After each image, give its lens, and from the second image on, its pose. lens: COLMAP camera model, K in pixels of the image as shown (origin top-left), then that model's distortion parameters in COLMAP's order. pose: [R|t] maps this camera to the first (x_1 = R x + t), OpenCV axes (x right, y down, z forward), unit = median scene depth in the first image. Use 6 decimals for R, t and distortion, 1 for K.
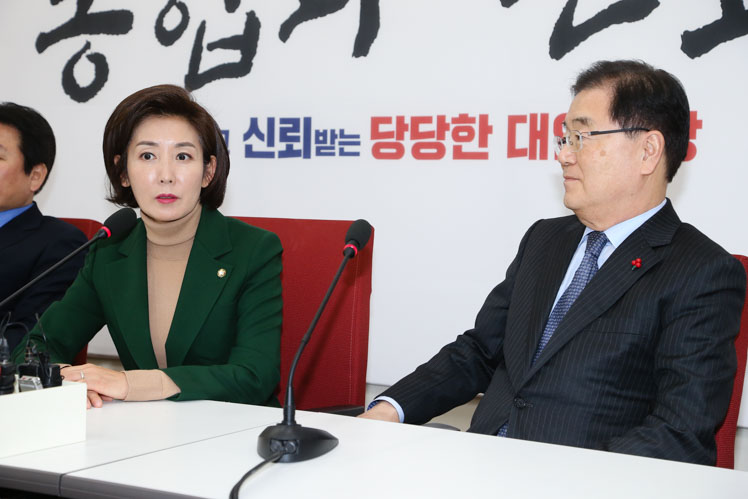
lens RADIAL K [[1387.7, 0, 374.0], [0, 1387.7, 249.5], [0, 0, 1]] dist [0.300150, 0.083534]
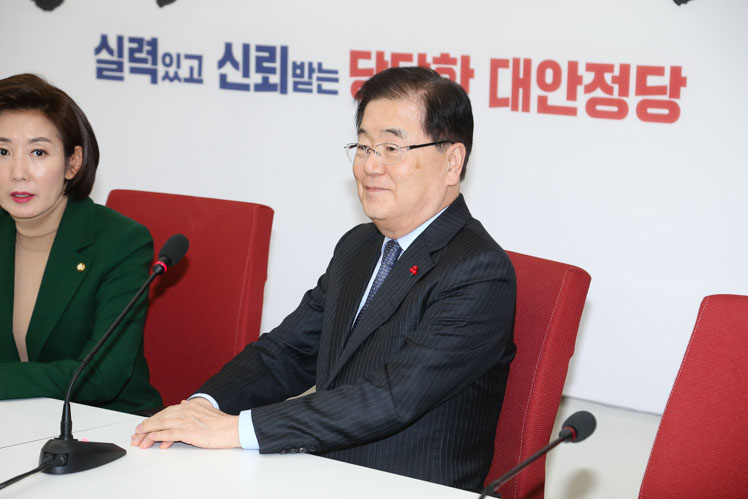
lens RADIAL K [[2105.2, 0, 374.0], [0, 2105.2, 249.5], [0, 0, 1]] dist [0.586843, 1.331770]
pose [[0.988752, 0.022885, -0.147805, 0.206184], [-0.010740, 0.996537, 0.082453, -0.079595], [0.149180, -0.079938, 0.985574, -0.293355]]
